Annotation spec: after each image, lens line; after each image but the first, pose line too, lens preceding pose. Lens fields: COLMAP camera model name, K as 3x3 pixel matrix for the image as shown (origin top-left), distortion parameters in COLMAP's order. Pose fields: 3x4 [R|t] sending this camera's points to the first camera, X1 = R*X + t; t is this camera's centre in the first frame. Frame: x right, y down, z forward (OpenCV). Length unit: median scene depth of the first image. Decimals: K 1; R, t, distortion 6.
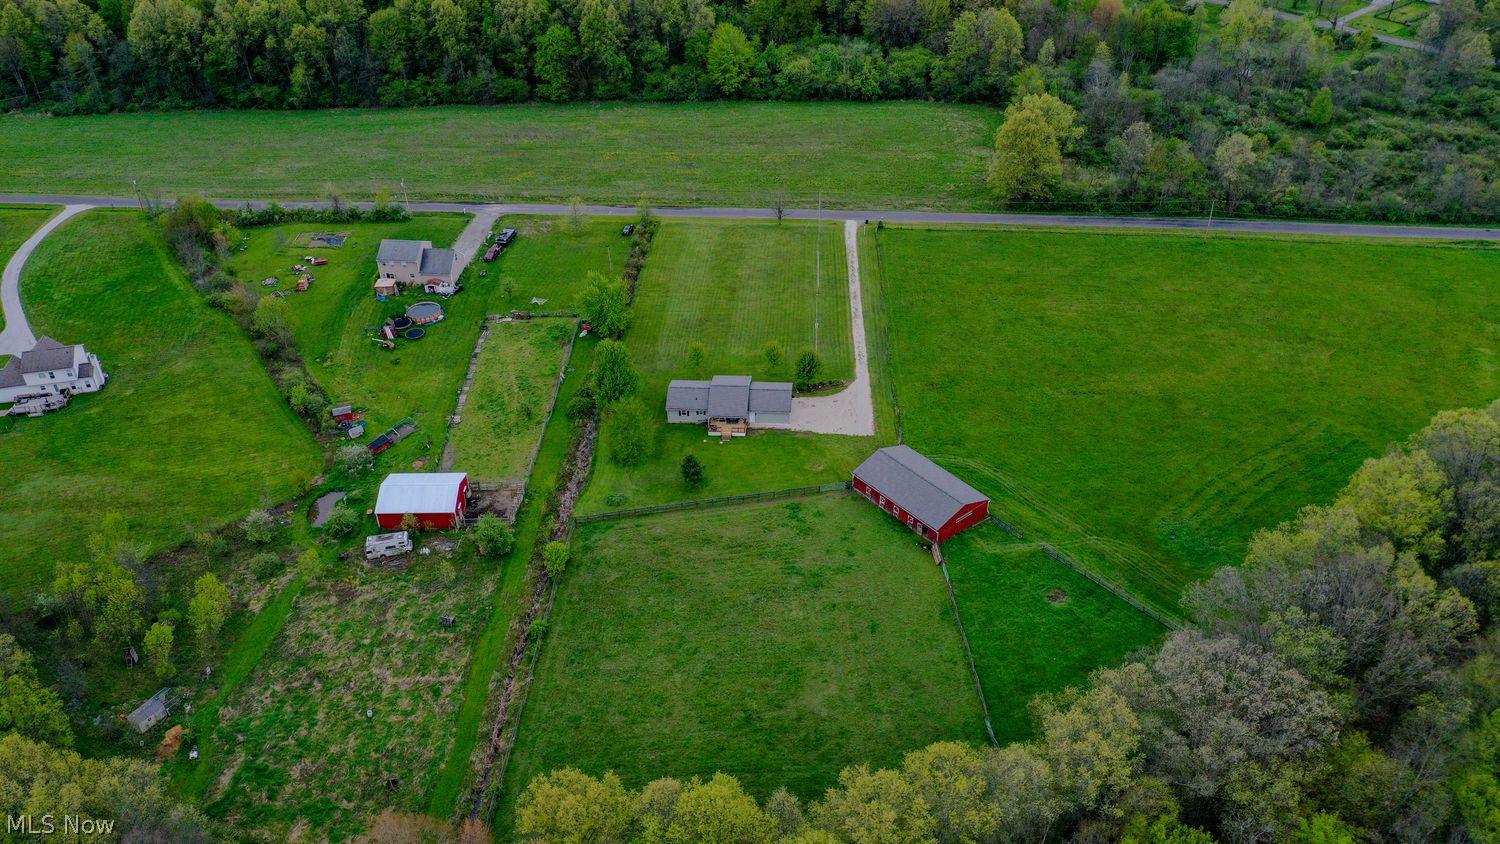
lens RADIAL K [[1214.4, 0, 750.0], [0, 1214.4, 422.0], [0, 0, 1]] dist [0.007224, -0.010172]
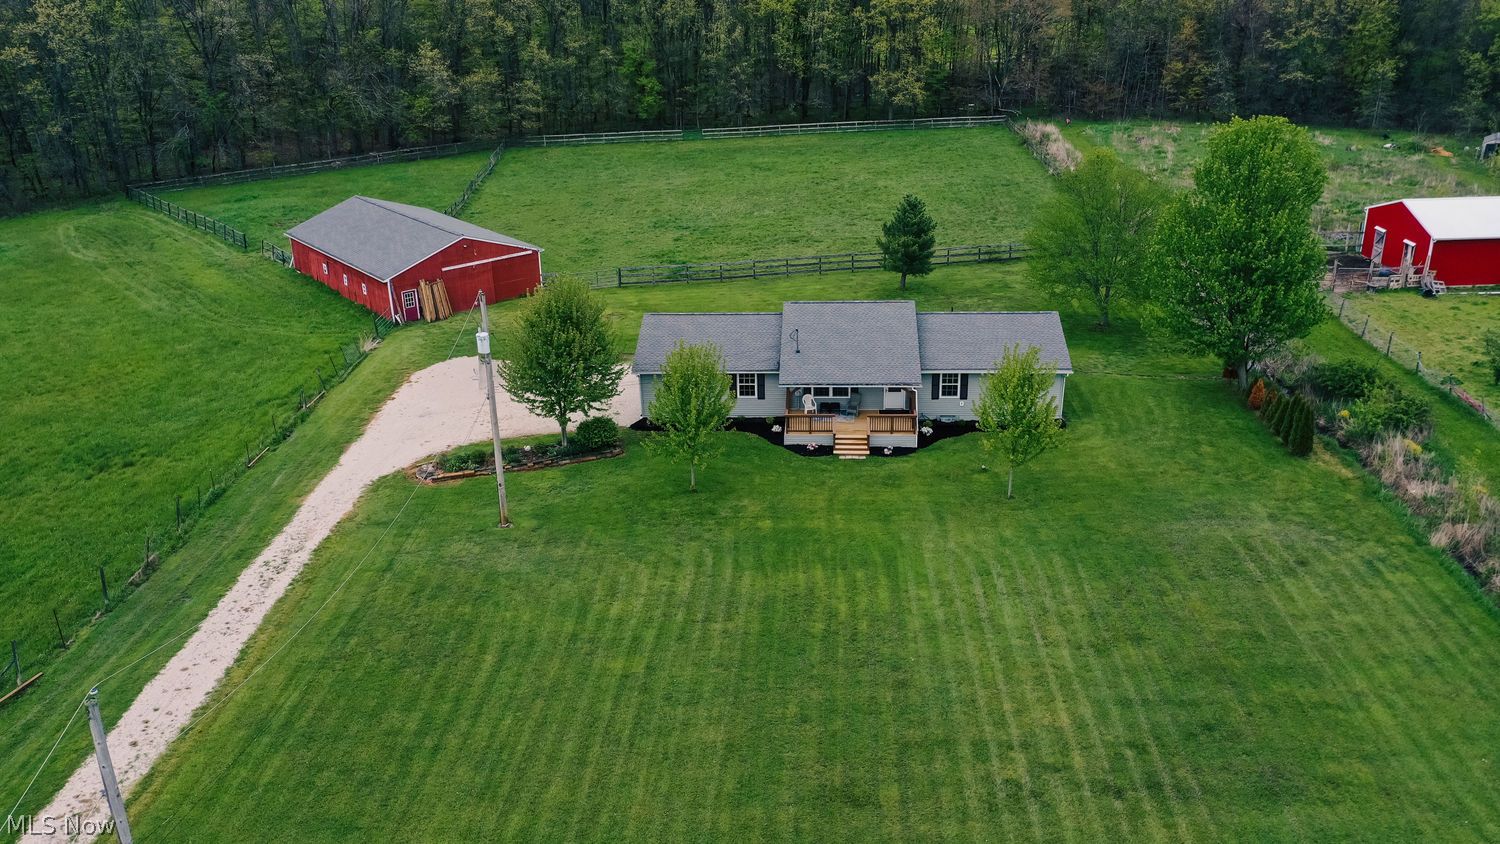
lens RADIAL K [[1214.4, 0, 750.0], [0, 1214.4, 422.0], [0, 0, 1]] dist [0.007224, -0.010172]
pose [[-0.999339, 0.032083, 0.017076, 0.003130], [0.032064, 0.557086, 0.829835, -0.268852], [0.017111, 0.829835, -0.557747, 1.201775]]
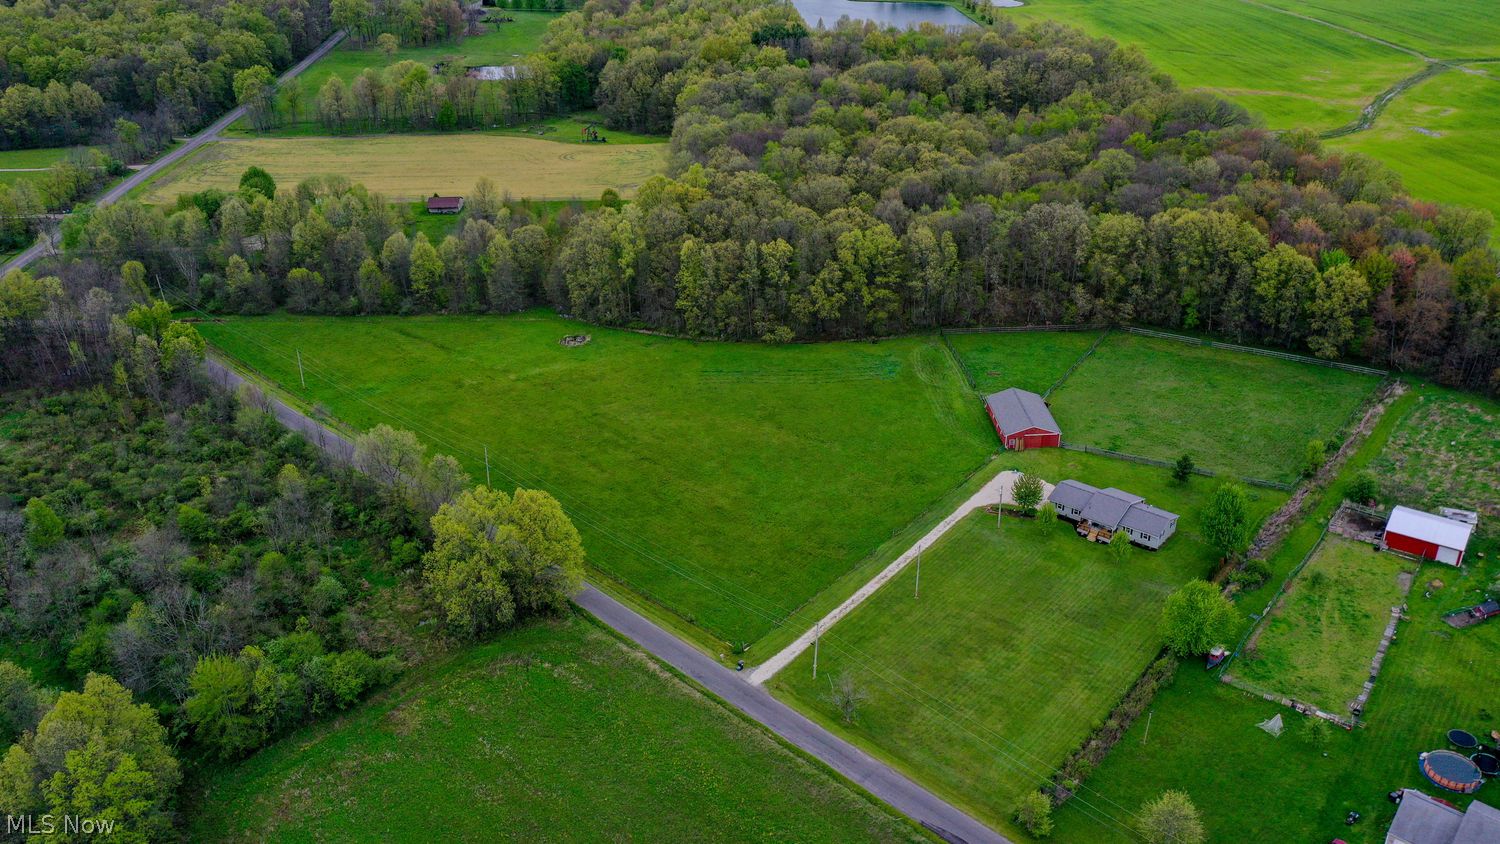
lens RADIAL K [[1214.4, 0, 750.0], [0, 1214.4, 422.0], [0, 0, 1]] dist [0.007224, -0.010172]
pose [[-0.804857, -0.241059, 0.542305, -0.320502], [0.354360, 0.537806, 0.764979, -0.993124], [-0.476061, 0.807870, -0.347436, 1.476357]]
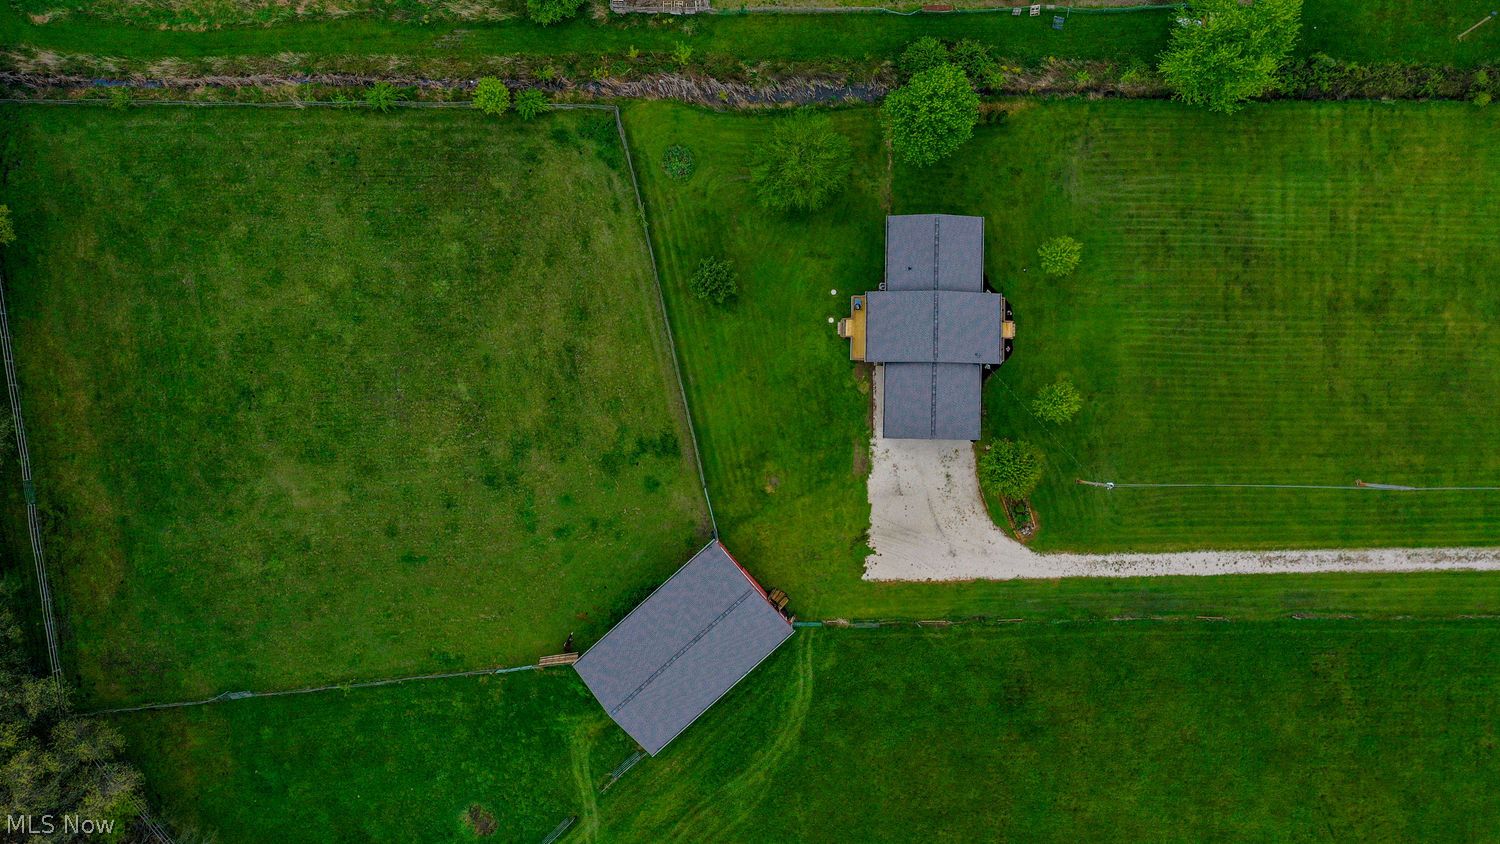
lens RADIAL K [[1214.4, 0, 750.0], [0, 1214.4, 422.0], [0, 0, 1]] dist [0.007224, -0.010172]
pose [[0.044695, 0.998993, 0.003989, 0.021050], [-0.558993, 0.021699, 0.828888, -0.445988], [0.827967, -0.039277, 0.559400, 0.621025]]
